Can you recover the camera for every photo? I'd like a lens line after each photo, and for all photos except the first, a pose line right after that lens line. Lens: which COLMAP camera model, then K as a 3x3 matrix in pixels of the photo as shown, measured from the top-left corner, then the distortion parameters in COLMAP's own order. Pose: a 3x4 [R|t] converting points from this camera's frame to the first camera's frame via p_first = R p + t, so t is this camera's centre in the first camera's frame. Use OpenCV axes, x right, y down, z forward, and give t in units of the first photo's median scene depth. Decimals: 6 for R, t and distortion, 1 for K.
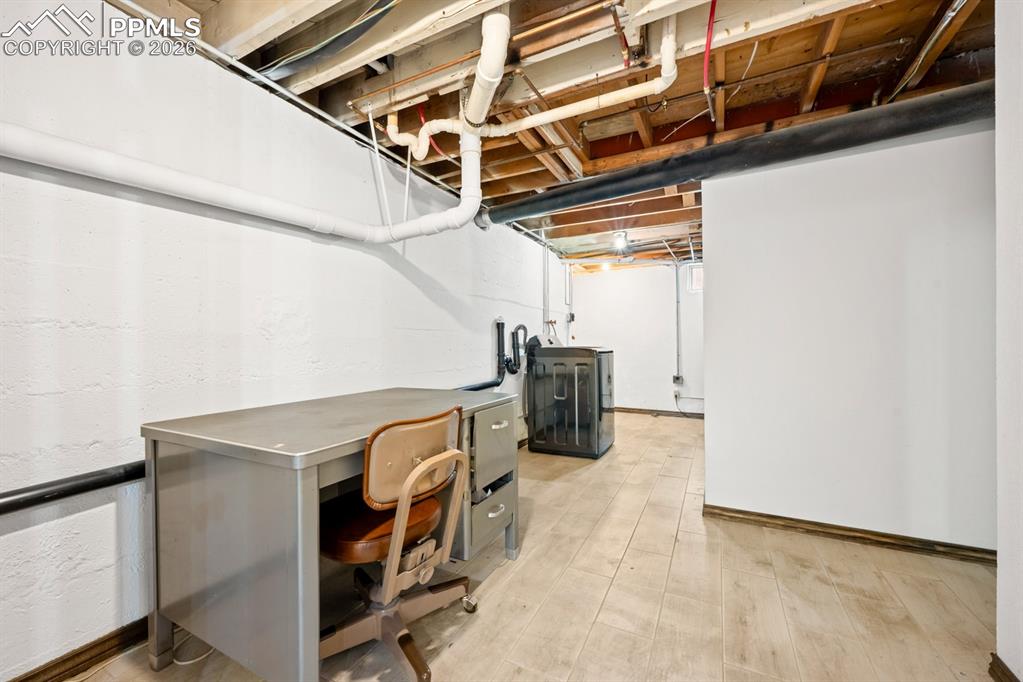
lens RADIAL K [[405.8, 0, 510.4], [0, 405.8, 343.2], [0, 0, 1]] dist [0.001040, -0.000135]
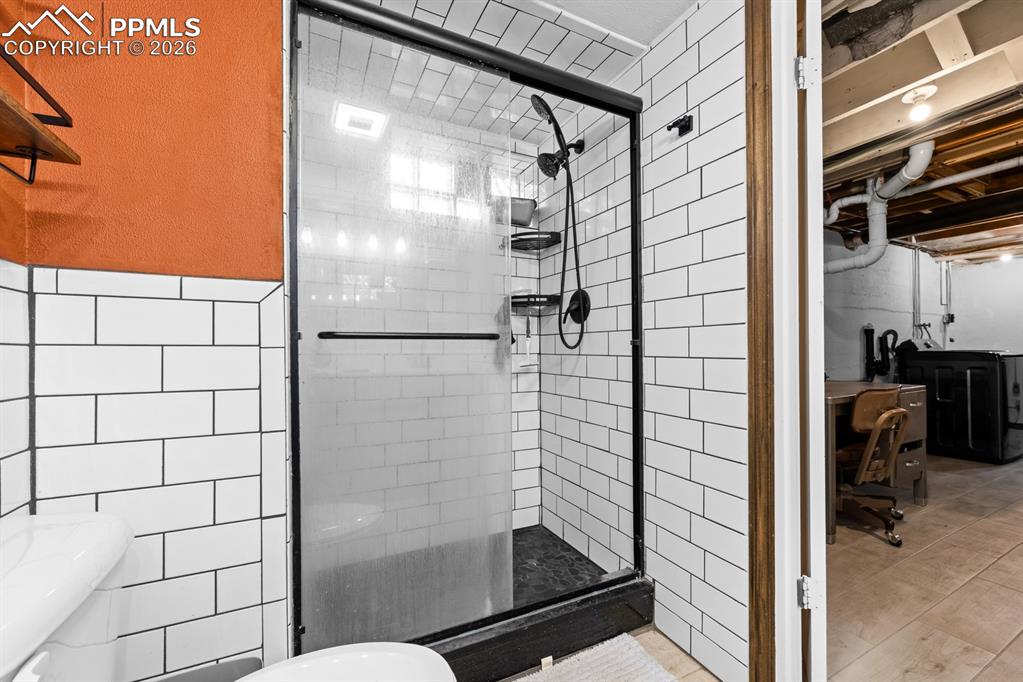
lens RADIAL K [[405.8, 0, 509.0], [0, 405.8, 347.7], [0, 0, 1]] dist [0.001040, -0.000135]
pose [[0.805661, -0.003203, -0.592368, -0.152166], [0.005499, 0.999983, 0.002072, -0.006082], [0.592351, -0.004927, 0.805665, -0.468879]]
